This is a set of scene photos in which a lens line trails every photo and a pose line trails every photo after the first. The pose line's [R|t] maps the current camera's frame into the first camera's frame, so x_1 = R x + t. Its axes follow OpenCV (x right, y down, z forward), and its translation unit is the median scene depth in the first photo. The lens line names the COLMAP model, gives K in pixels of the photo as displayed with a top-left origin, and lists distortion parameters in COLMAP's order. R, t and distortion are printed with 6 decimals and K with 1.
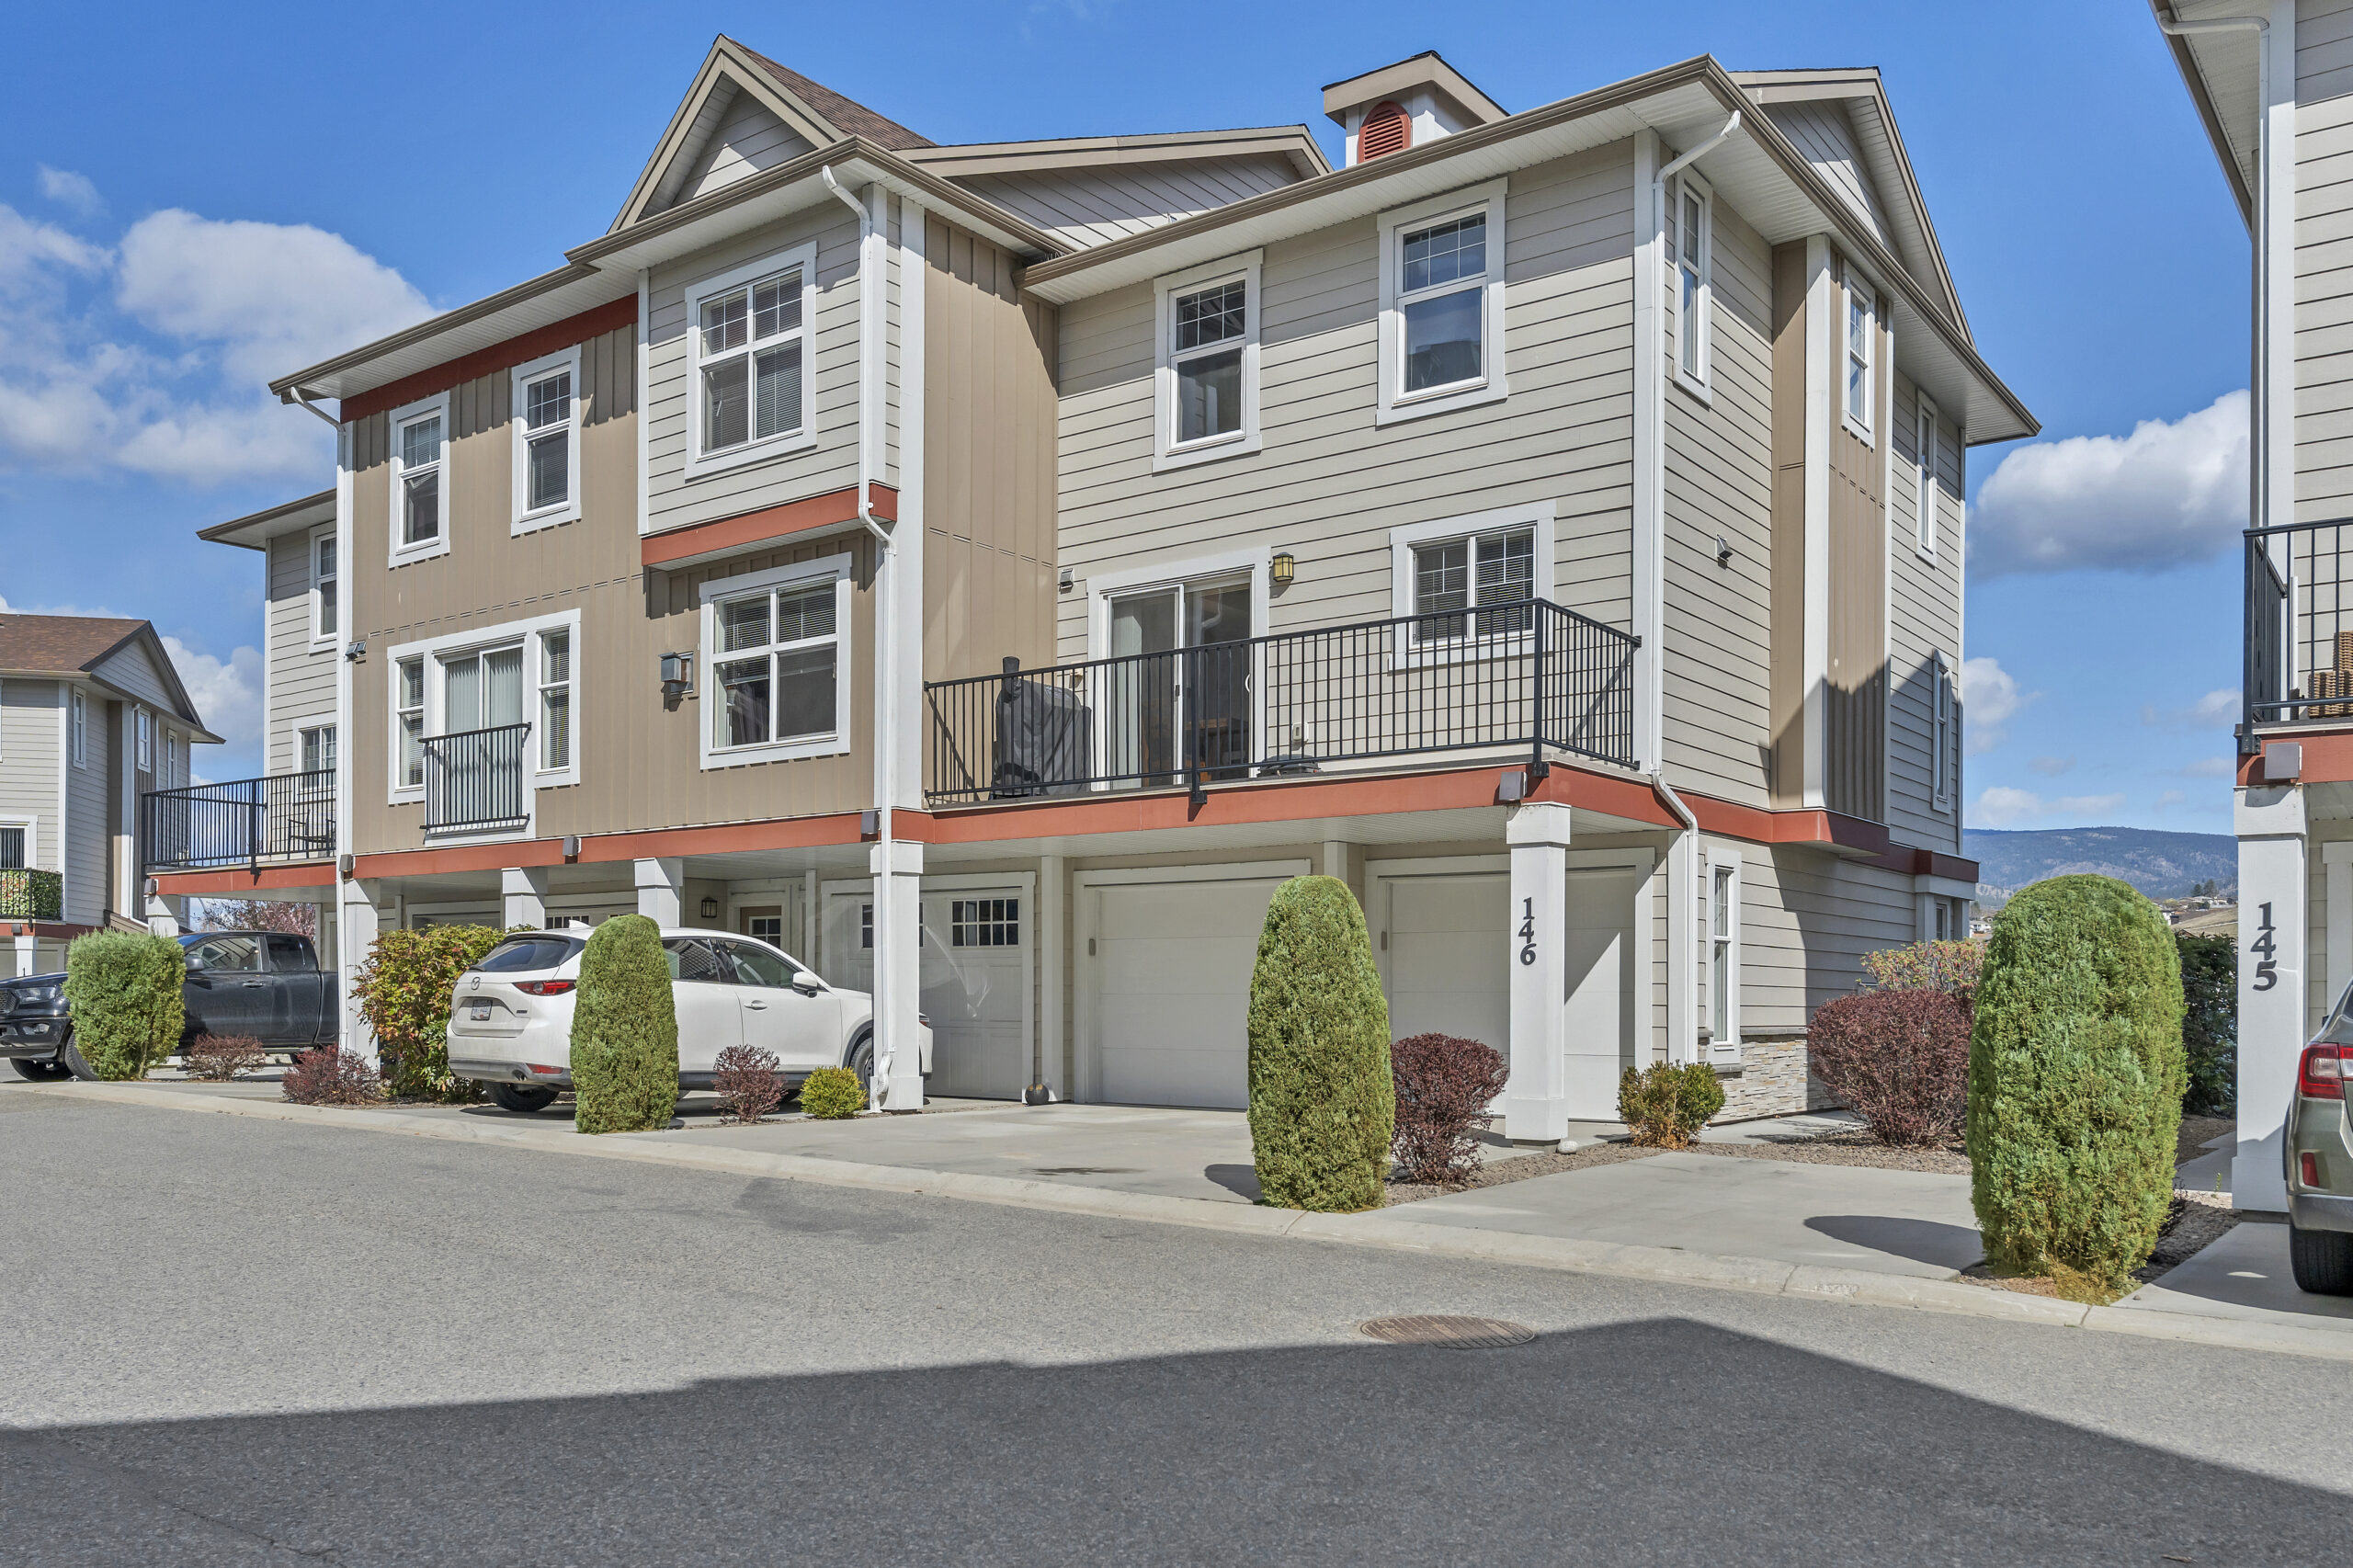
lens RADIAL K [[1840.7, 0, 1175.9], [0, 1840.7, 993.3], [0, 0, 1]] dist [0.001352, 0.003800]
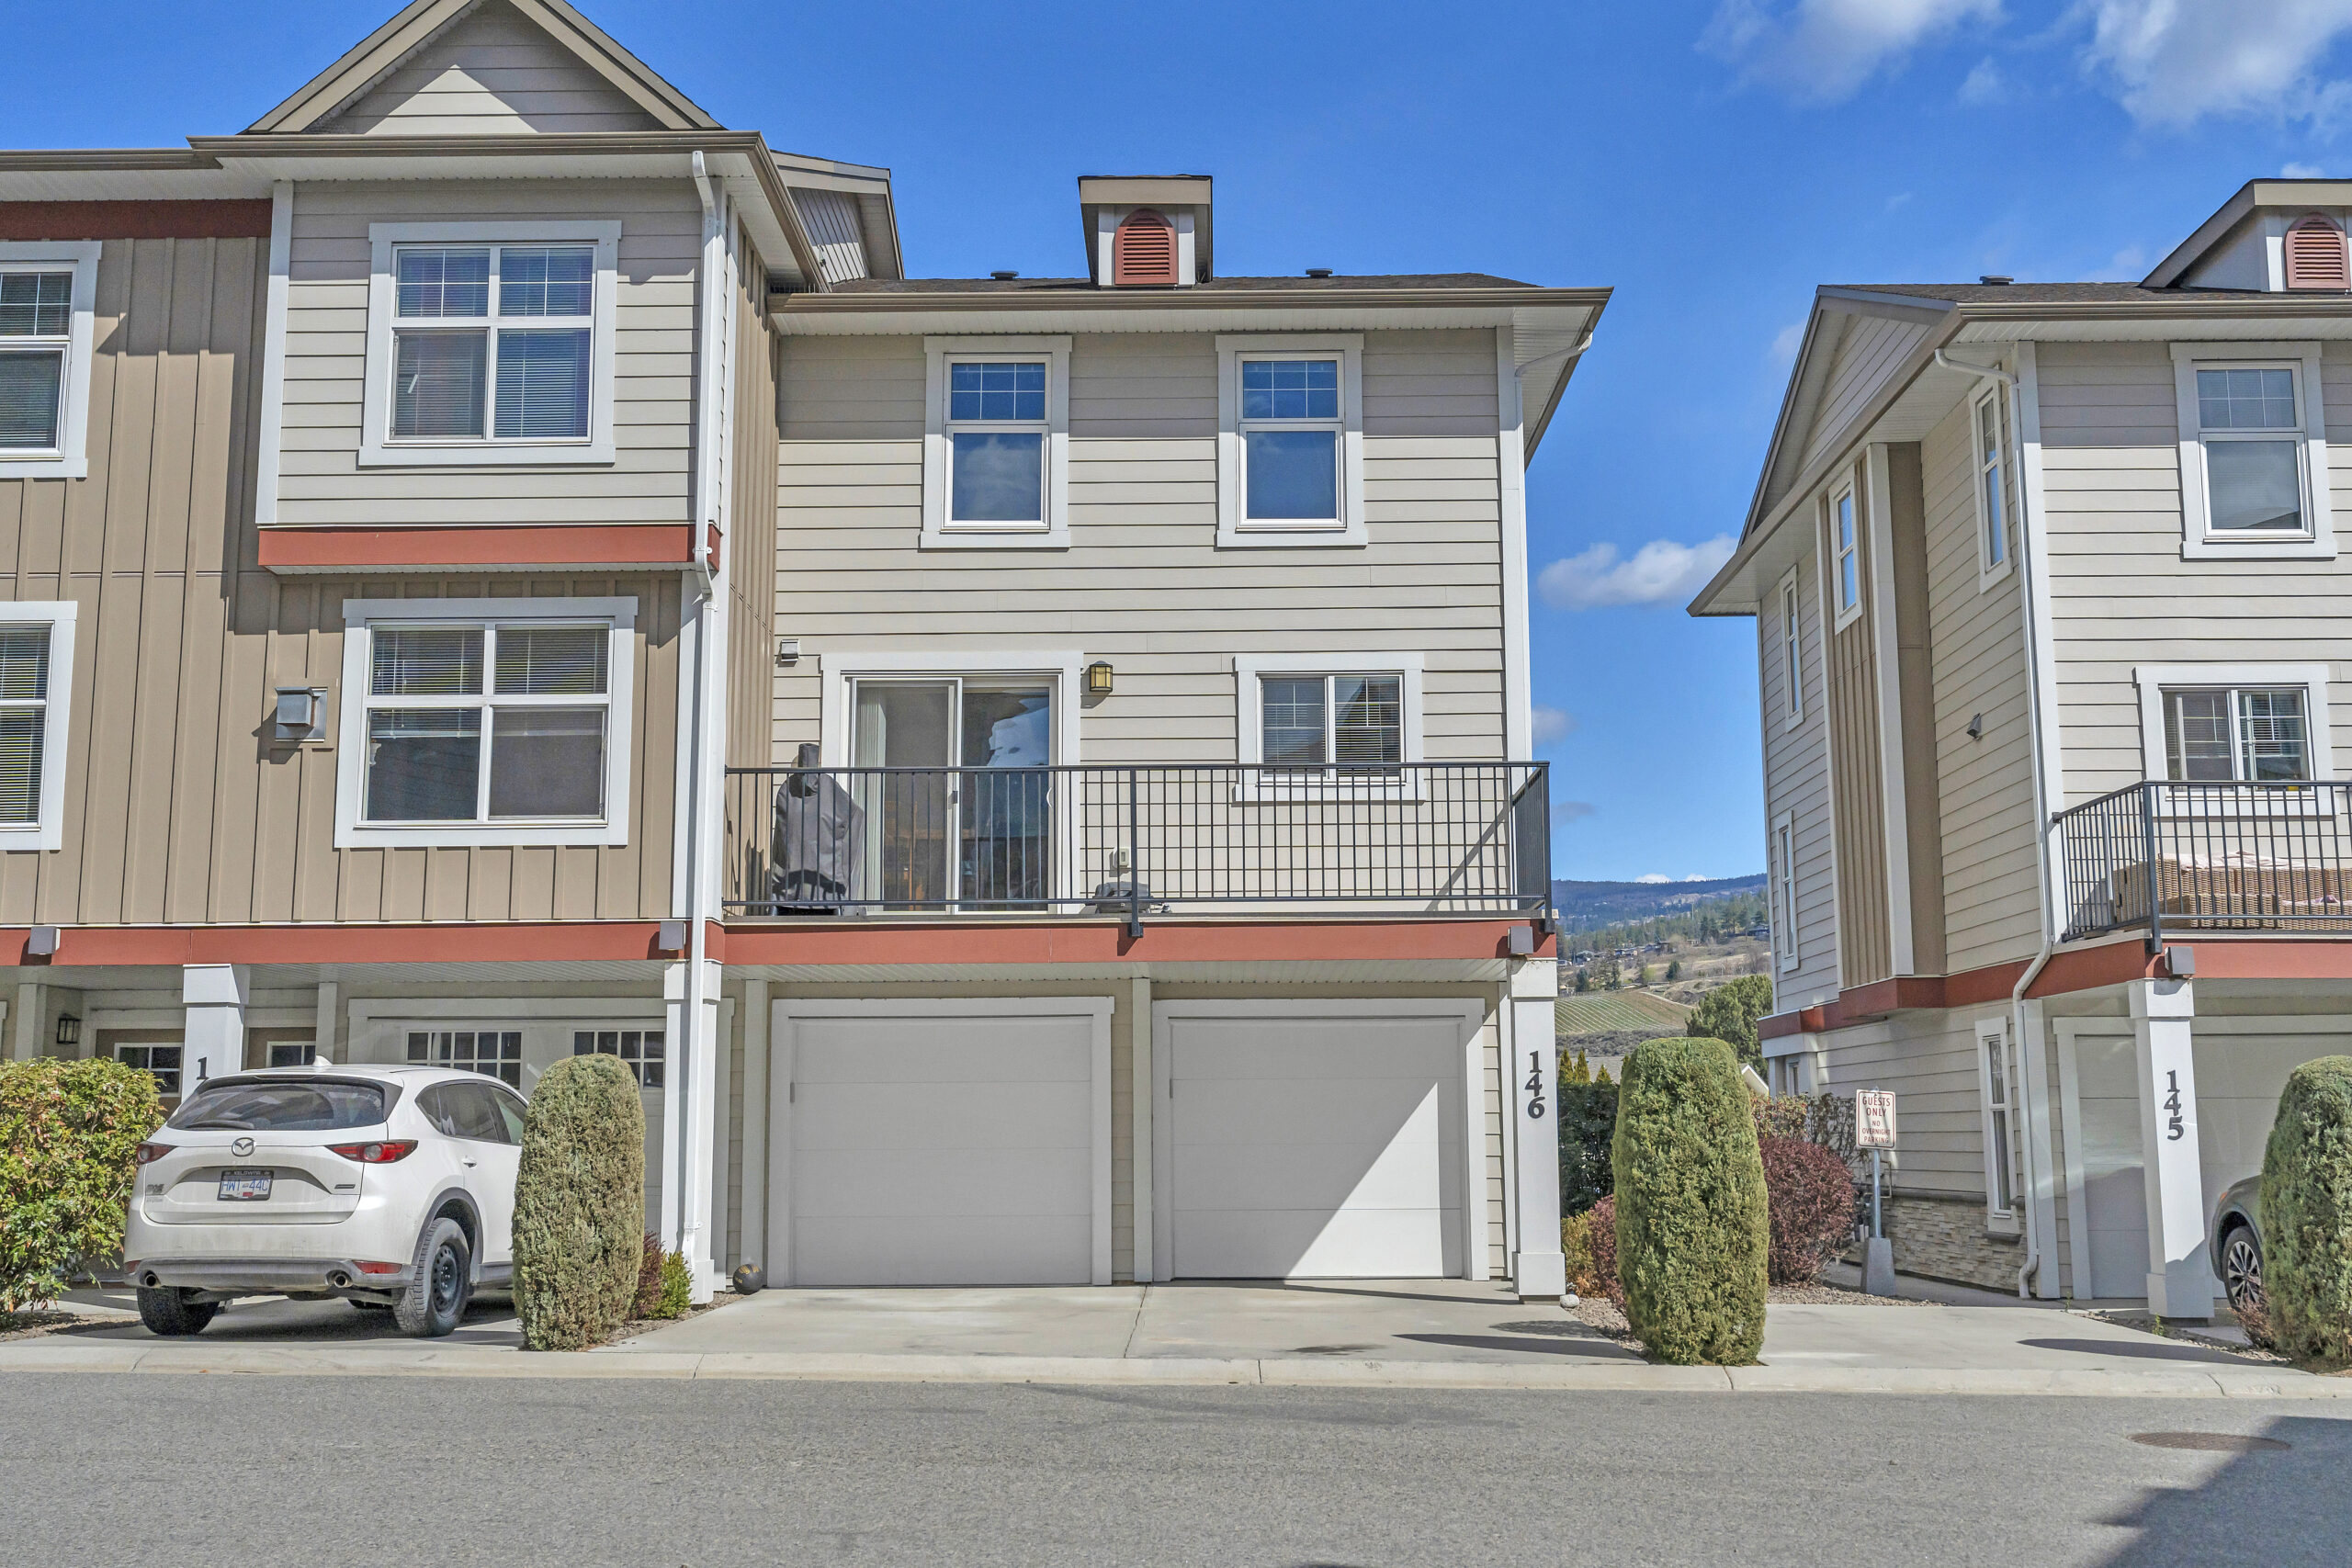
lens RADIAL K [[2304.4, 0, 1176.0], [0, 2304.4, 784.0], [0, 0, 1]] dist [-0.003066, 0.034897]
pose [[0.804935, 0.082105, 0.587656, -0.569586], [0.007200, 0.988956, -0.148036, -0.008641], [-0.593320, 0.123390, 0.795454, 0.071420]]
